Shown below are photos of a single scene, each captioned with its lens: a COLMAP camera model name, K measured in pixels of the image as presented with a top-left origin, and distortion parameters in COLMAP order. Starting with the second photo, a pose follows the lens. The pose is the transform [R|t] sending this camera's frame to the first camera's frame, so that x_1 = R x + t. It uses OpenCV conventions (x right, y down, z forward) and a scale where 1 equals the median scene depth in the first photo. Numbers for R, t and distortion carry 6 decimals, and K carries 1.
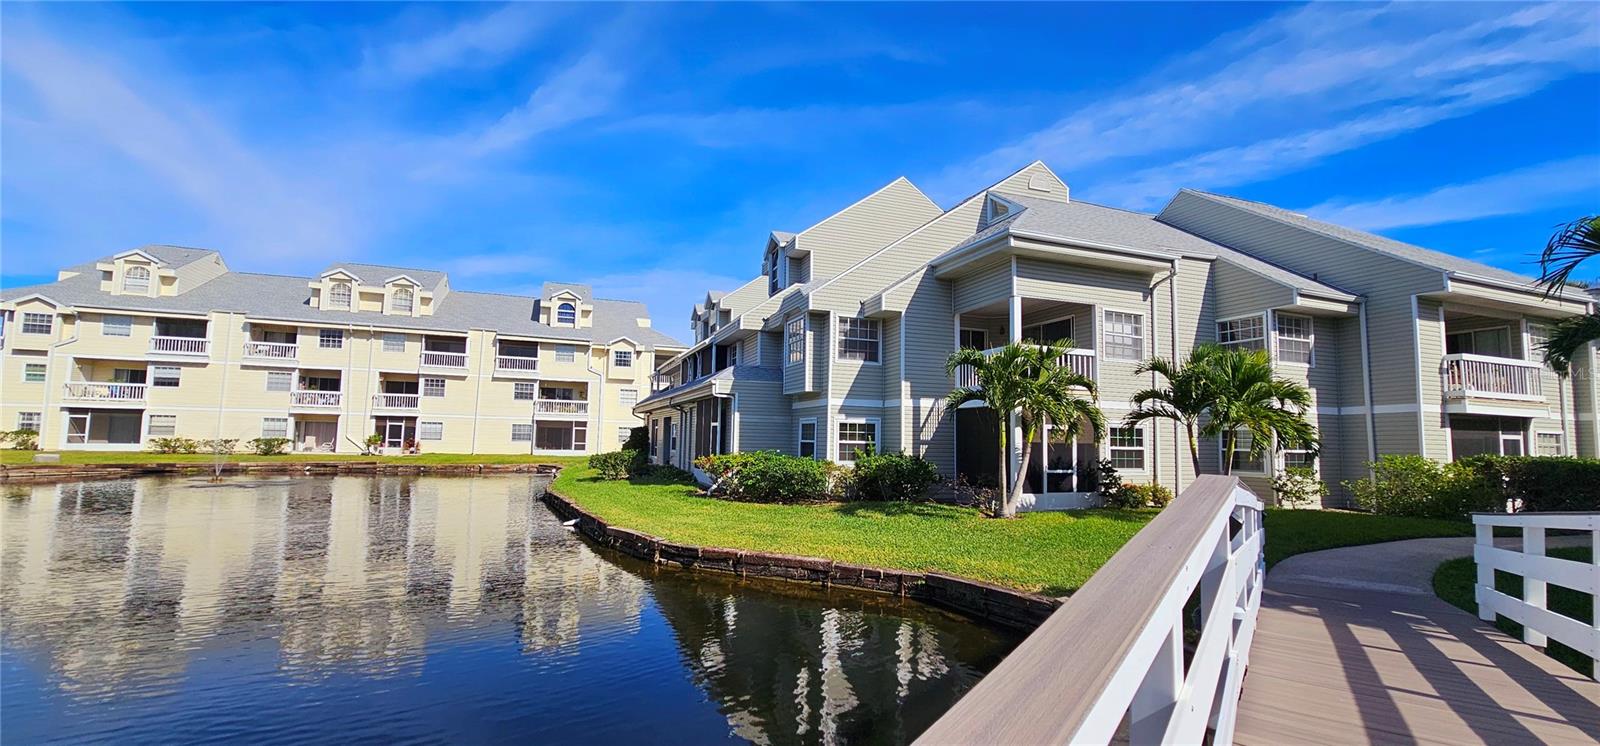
lens RADIAL K [[652.9, 0, 796.9], [0, 652.9, 385.3], [0, 0, 1]] dist [-0.000670, -0.000012]
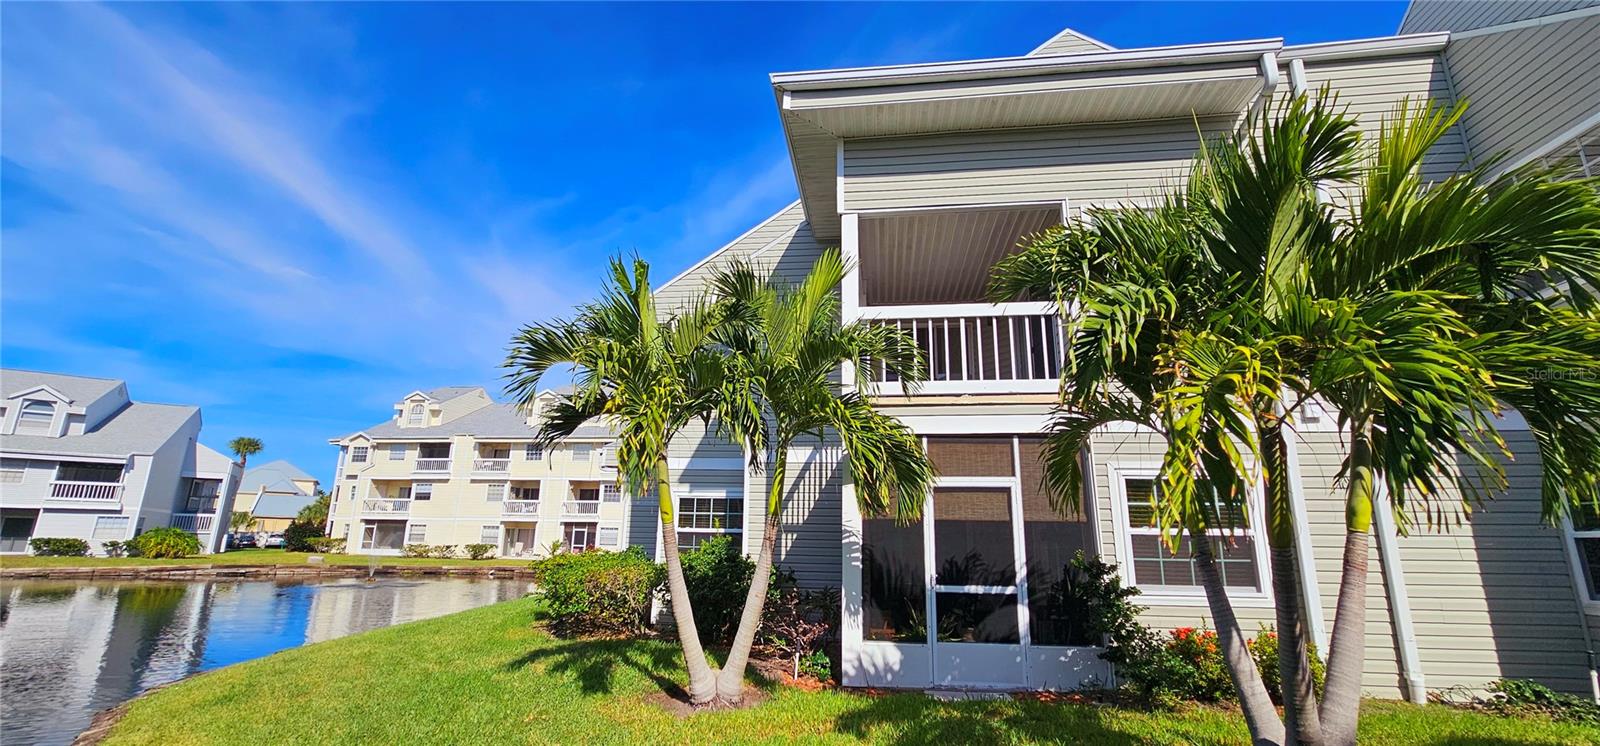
lens RADIAL K [[652.9, 0, 796.9], [0, 652.9, 385.3], [0, 0, 1]] dist [-0.000670, -0.000012]
pose [[0.888299, -0.113204, -0.445095, 0.206169], [0.038107, 0.983971, -0.174207, 0.029726], [0.457682, 0.137787, 0.878375, 0.232850]]
